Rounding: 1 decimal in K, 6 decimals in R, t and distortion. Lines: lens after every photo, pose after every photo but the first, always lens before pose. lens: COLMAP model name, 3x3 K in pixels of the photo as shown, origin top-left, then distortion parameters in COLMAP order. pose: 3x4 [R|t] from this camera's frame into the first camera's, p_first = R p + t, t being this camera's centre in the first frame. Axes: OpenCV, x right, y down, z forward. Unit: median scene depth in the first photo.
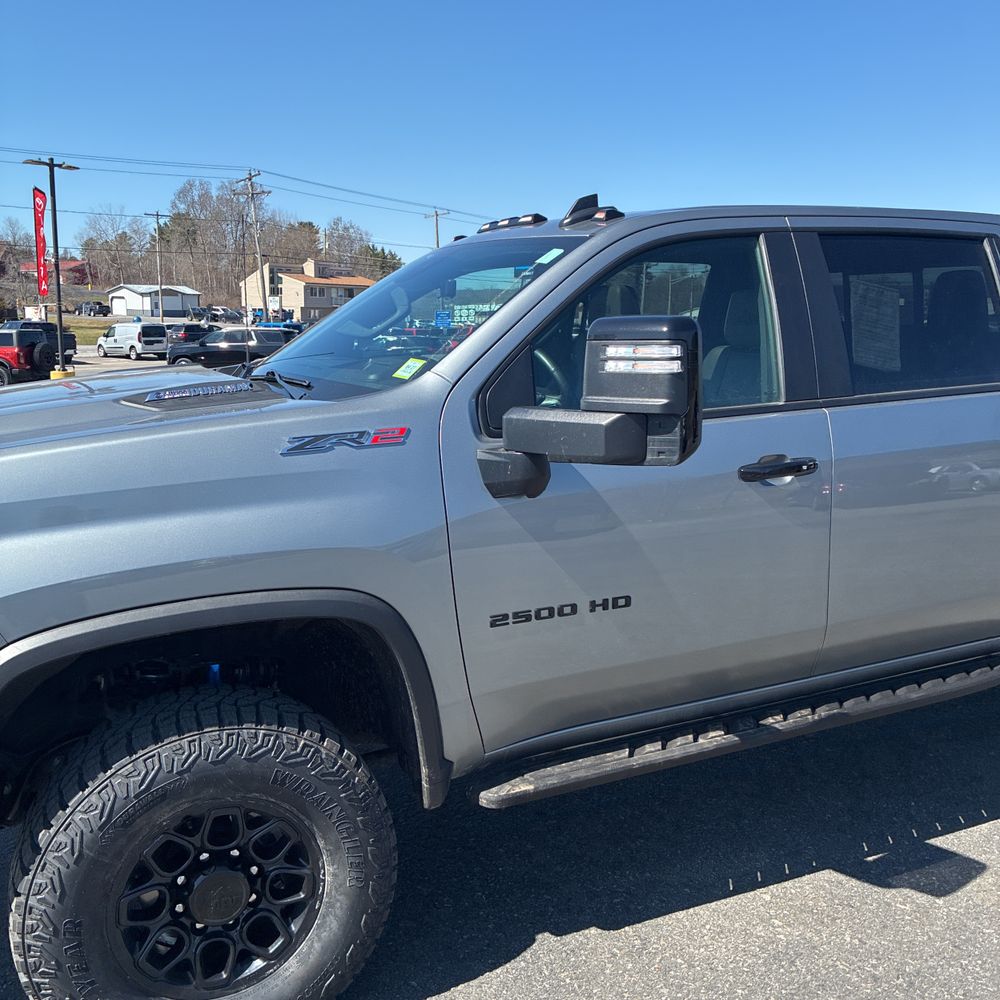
lens RADIAL K [[1006.2, 0, 477.4], [0, 1006.2, 493.4], [0, 0, 1]] dist [0.022957, 0.006387]
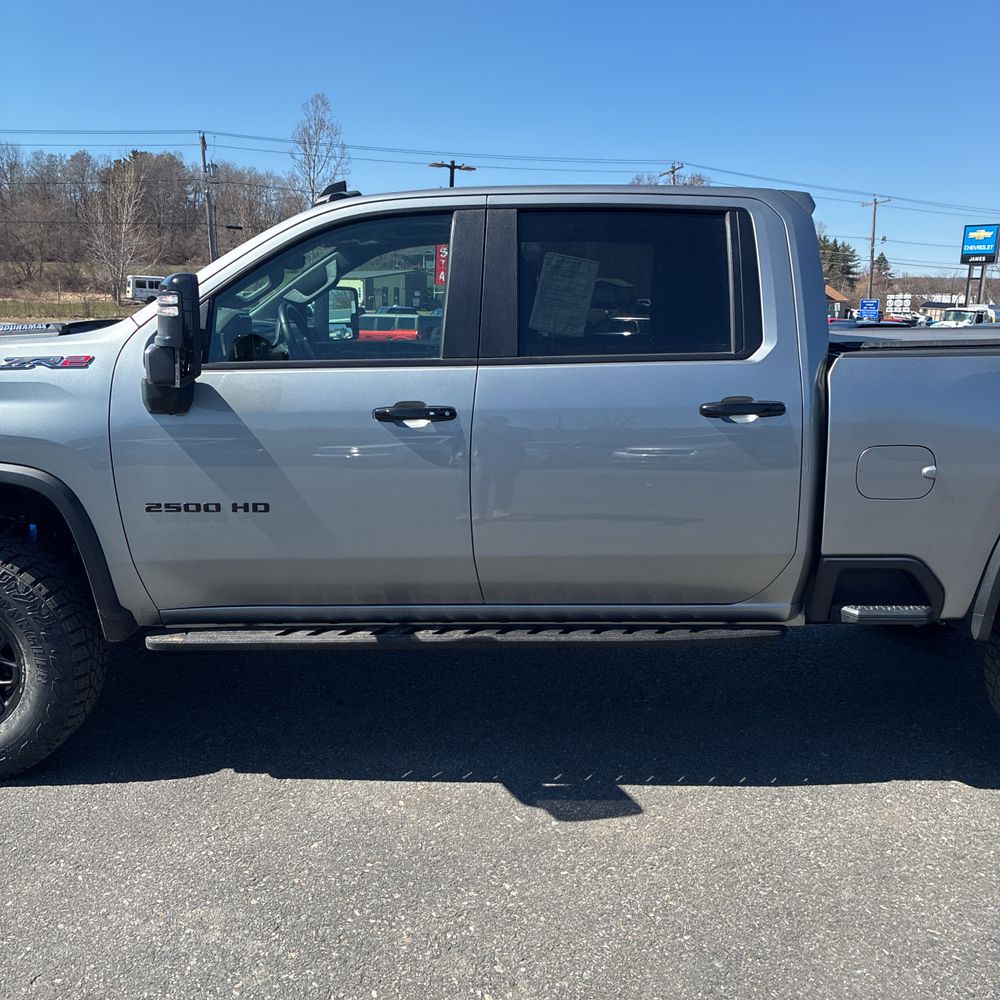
lens RADIAL K [[1010.5, 0, 473.5], [0, 1010.5, 496.8], [0, 0, 1]] dist [0.014245, -0.002688]
pose [[0.907438, 0.096484, -0.408959, 0.953861], [-0.092906, 0.995262, 0.028659, 0.035887], [0.409787, 0.011989, 0.912102, -0.040104]]
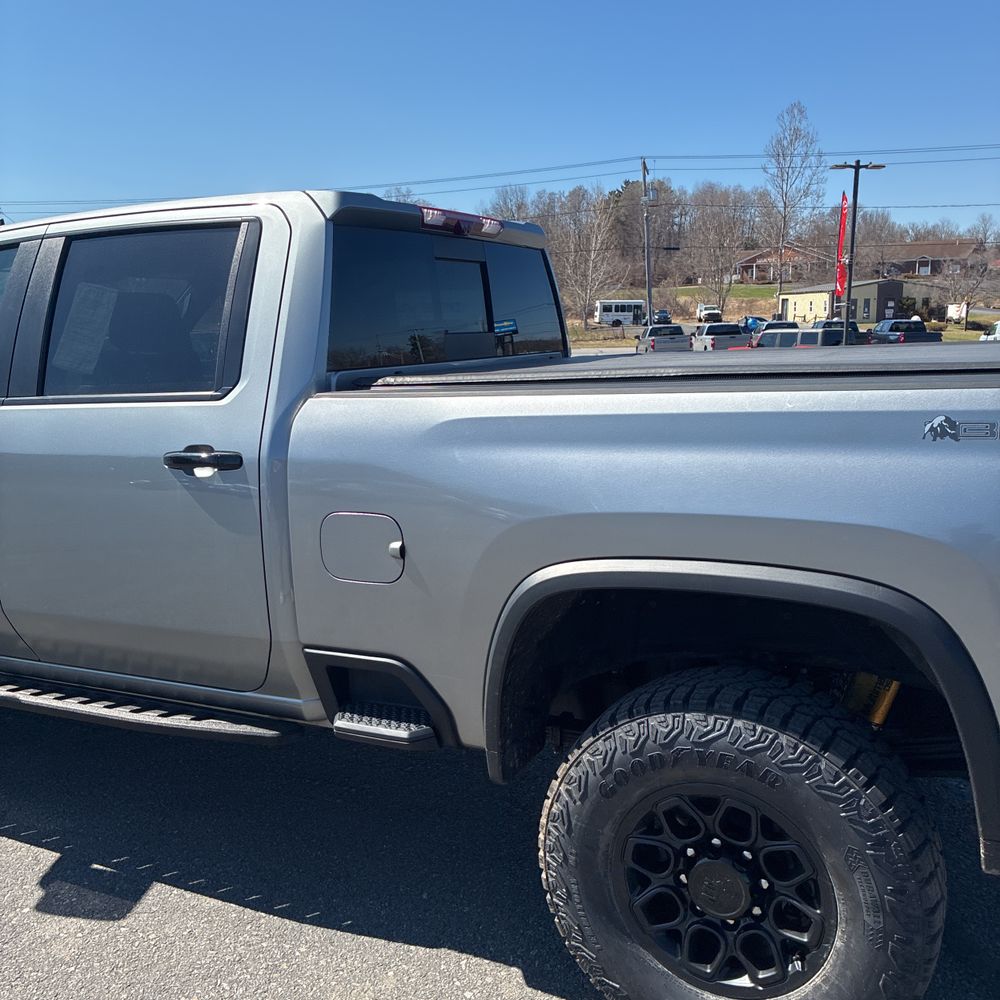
lens RADIAL K [[1014.6, 0, 501.5], [0, 1014.6, 492.4], [0, 0, 1]] dist [0.018823, 0.005822]
pose [[0.637797, 0.114352, -0.761668, 1.762195], [-0.114116, 0.992032, 0.053380, -0.132504], [0.761704, 0.052873, 0.645764, 0.842339]]
